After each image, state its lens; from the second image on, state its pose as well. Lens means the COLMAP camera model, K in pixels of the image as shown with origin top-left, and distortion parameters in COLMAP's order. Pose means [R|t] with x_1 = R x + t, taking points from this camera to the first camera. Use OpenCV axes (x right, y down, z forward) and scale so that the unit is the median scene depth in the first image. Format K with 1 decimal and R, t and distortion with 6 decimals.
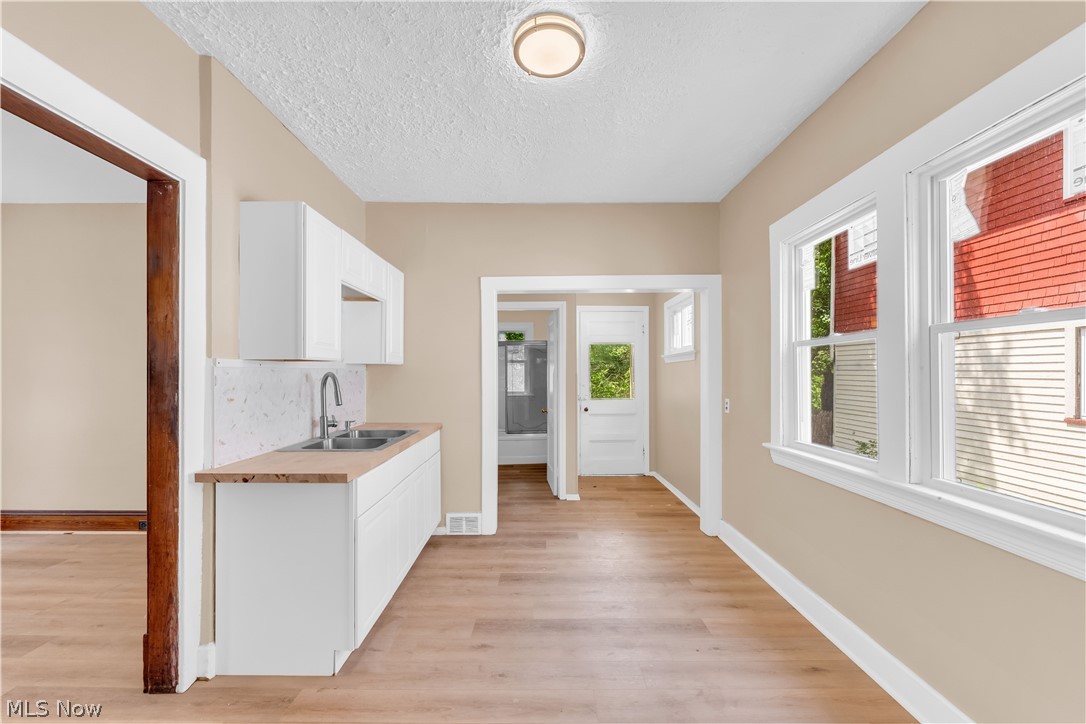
lens RADIAL K [[445.8, 0, 534.9], [0, 445.8, 370.6], [0, 0, 1]] dist [0.000799, 0.000025]
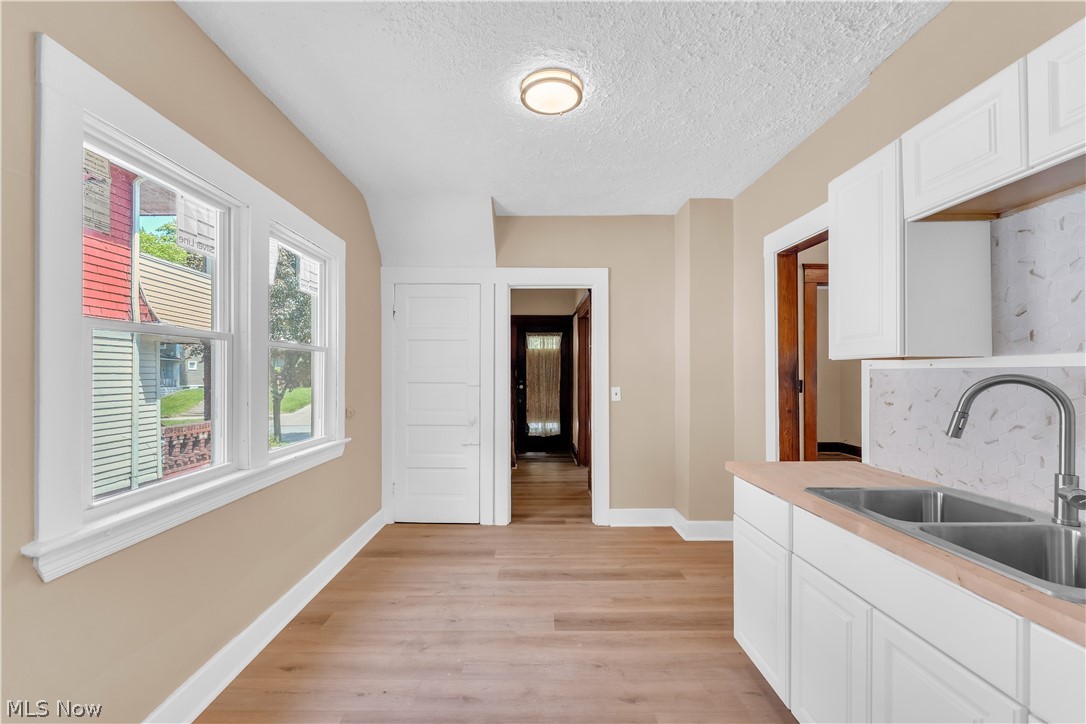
lens RADIAL K [[445.8, 0, 534.9], [0, 445.8, 370.6], [0, 0, 1]] dist [0.000799, 0.000025]
pose [[-0.999938, 0.000481, -0.011128, 0.080580], [0.000580, 0.999960, -0.008941, 0.003061], [0.011123, -0.008947, -0.999898, 1.942419]]
